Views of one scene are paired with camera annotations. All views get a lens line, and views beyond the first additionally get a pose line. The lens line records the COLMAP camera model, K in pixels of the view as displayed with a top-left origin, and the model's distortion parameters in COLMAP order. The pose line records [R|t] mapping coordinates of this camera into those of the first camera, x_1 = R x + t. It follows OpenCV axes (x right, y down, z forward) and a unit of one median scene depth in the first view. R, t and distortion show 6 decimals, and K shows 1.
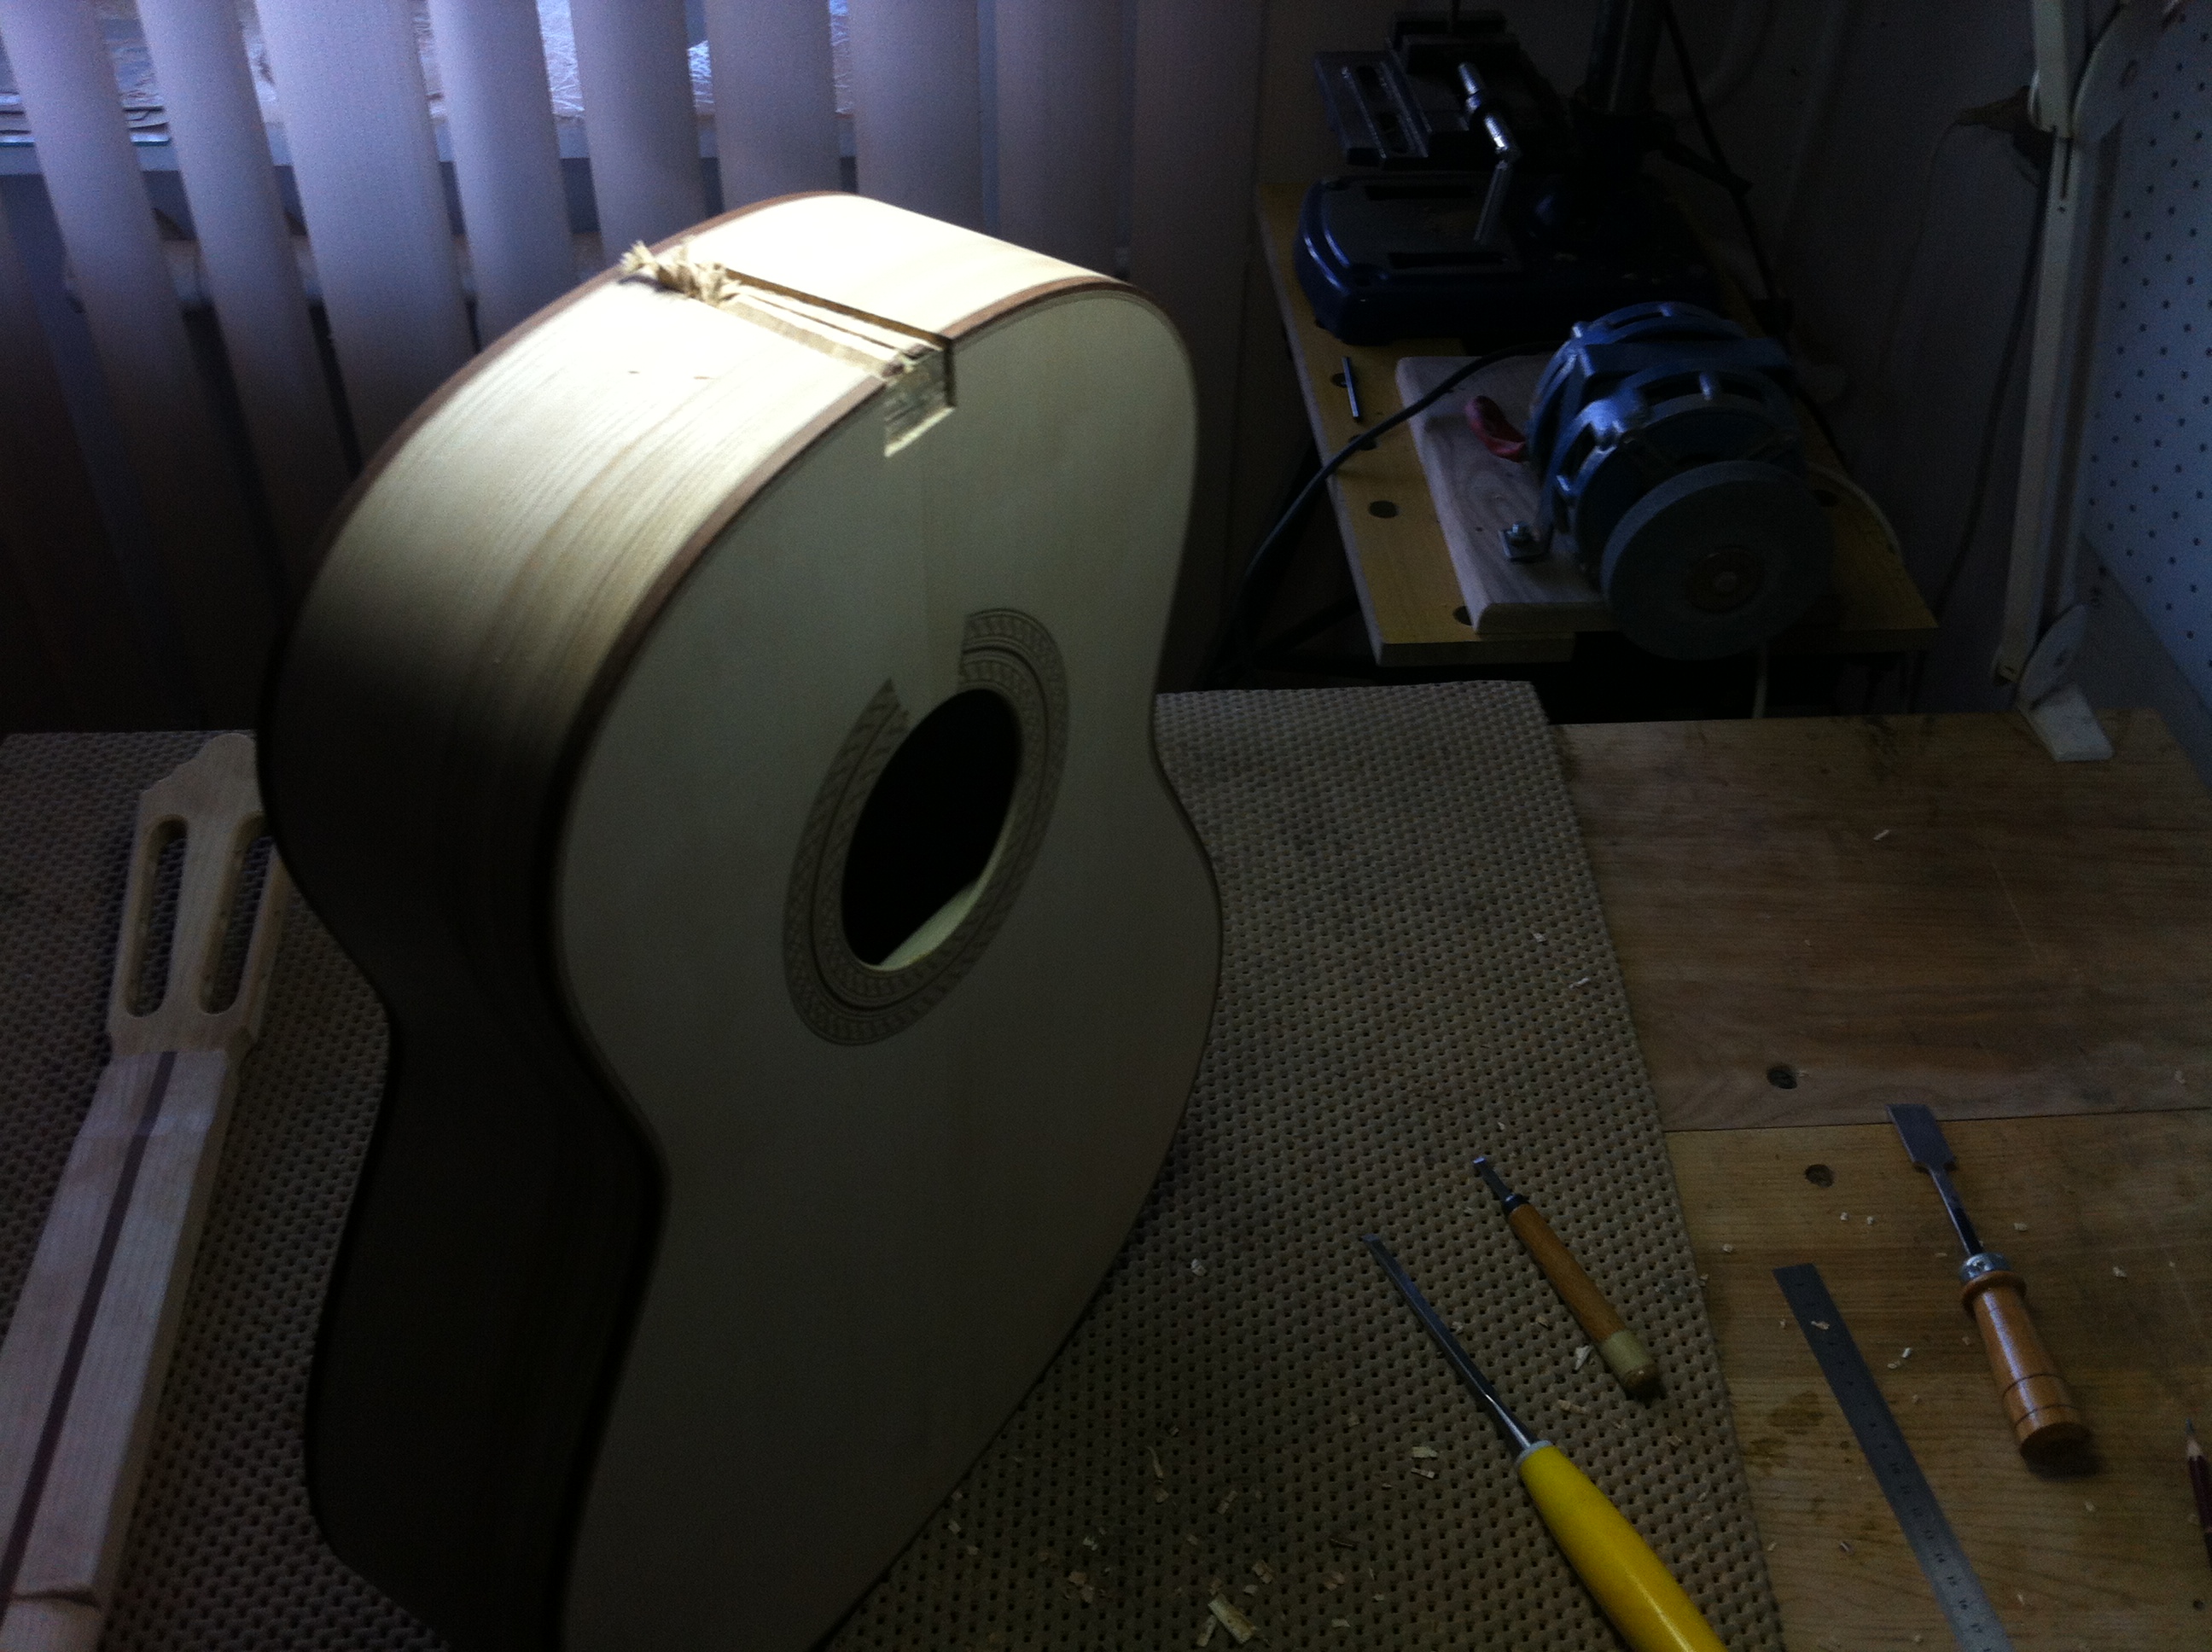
lens RADIAL K [[2143.4, 0, 1112.1], [0, 2143.4, 848.5], [0, 0, 1]] dist [-0.050855, 0.000000]
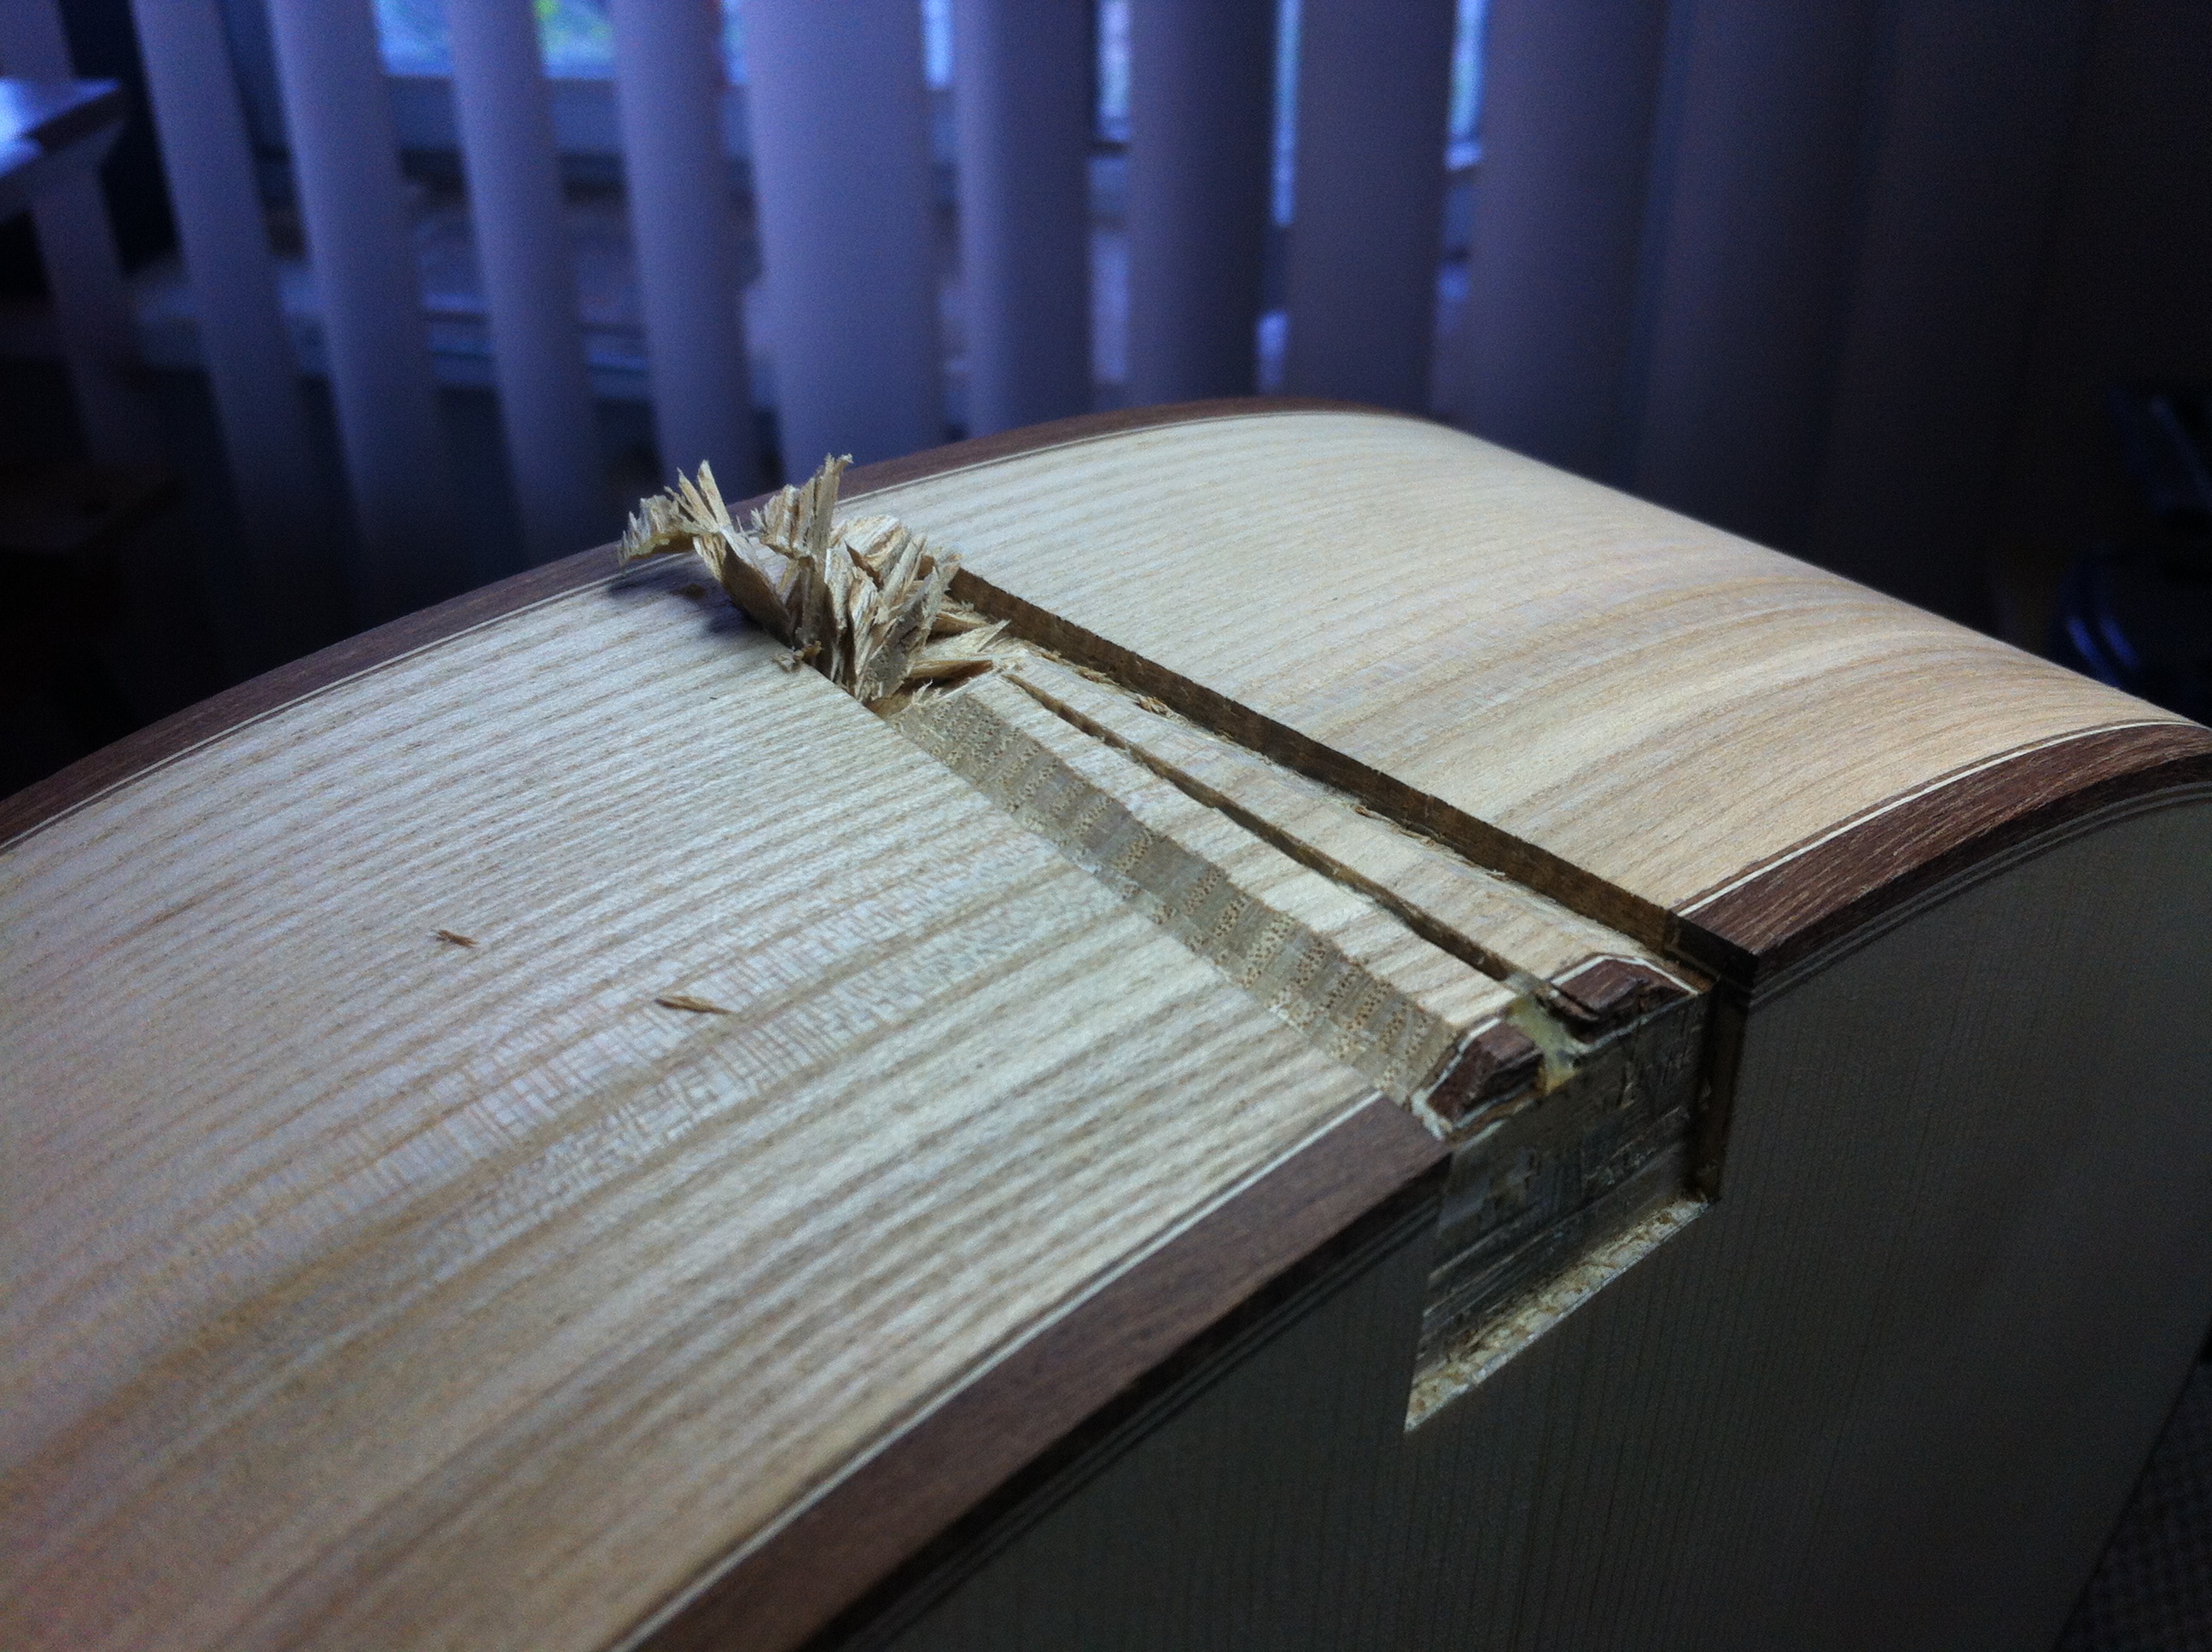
lens RADIAL K [[2143.4, 0, 1155.5], [0, 2143.4, 820.0], [0, 0, 1]] dist [-0.050855, 0.000000]
pose [[0.964205, 0.126278, -0.233160, -0.041961], [-0.162903, 0.975911, -0.145119, -0.102151], [0.209218, 0.177907, 0.961549, 0.369837]]
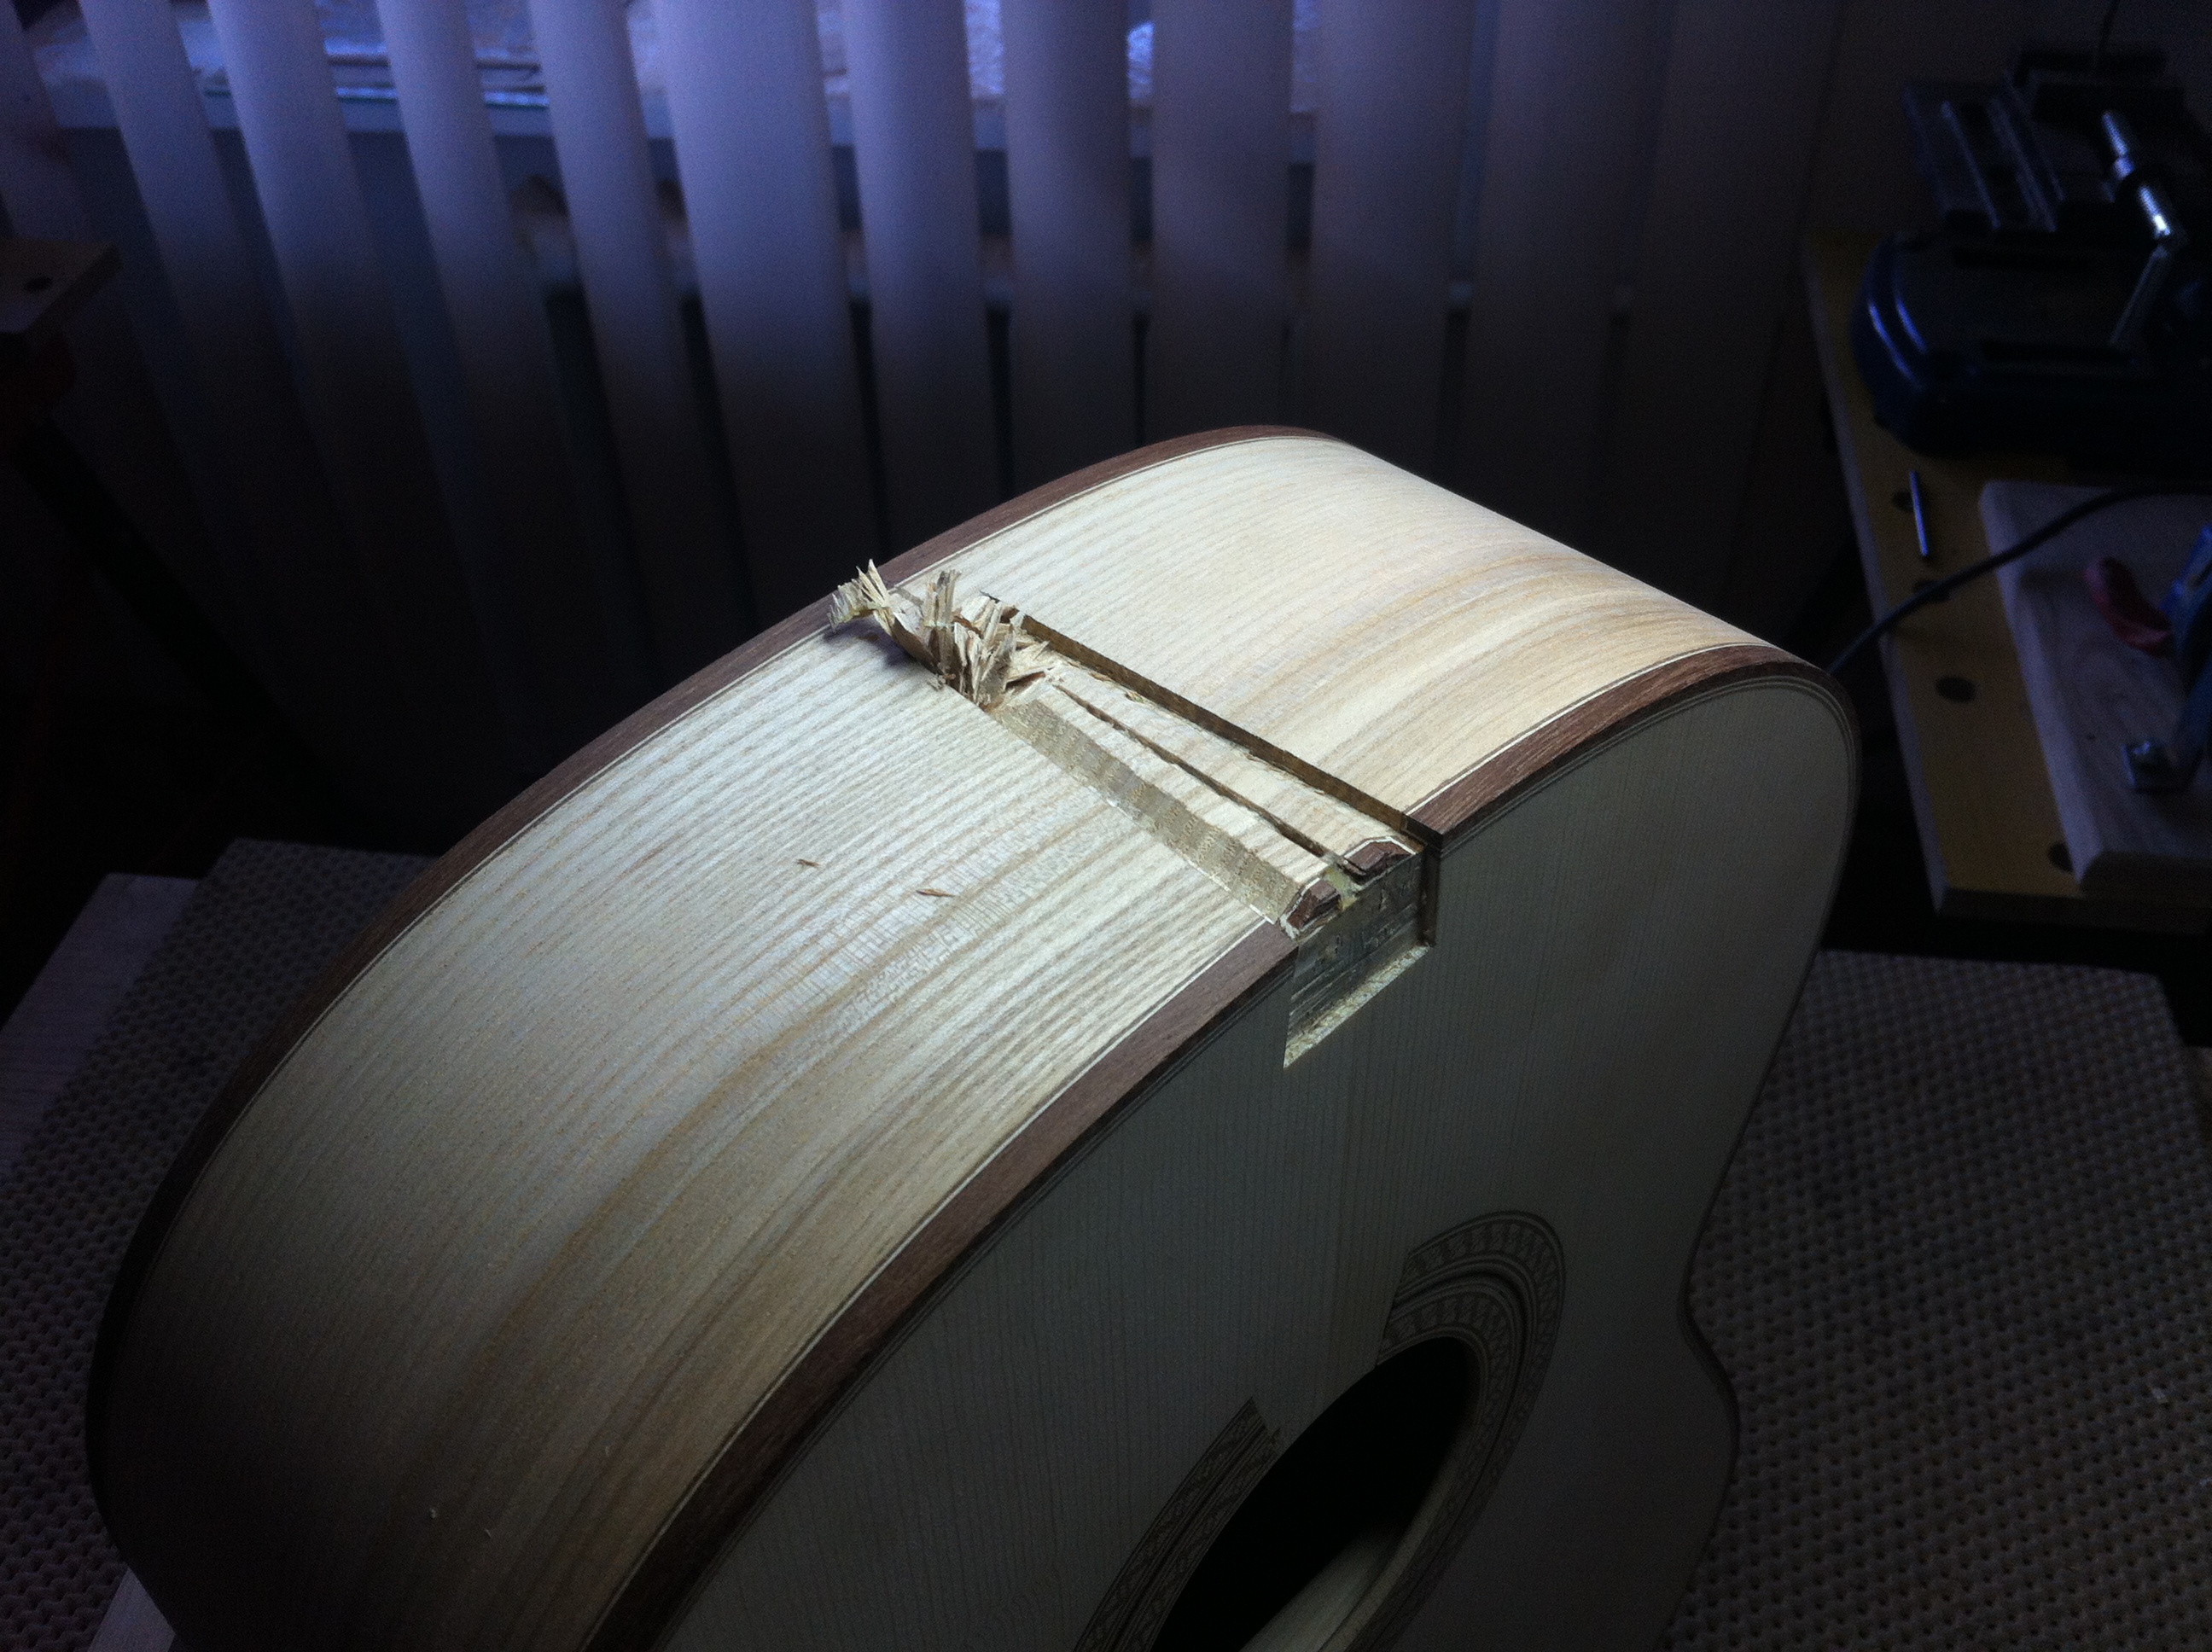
lens RADIAL K [[2143.4, 0, 1113.8], [0, 2143.4, 827.0], [0, 0, 1]] dist [-0.050855, 0.000000]
pose [[0.977703, 0.104964, -0.181878, -0.028885], [-0.102074, 0.994457, 0.025206, -0.120544], [0.183515, -0.006079, 0.982998, 0.243702]]
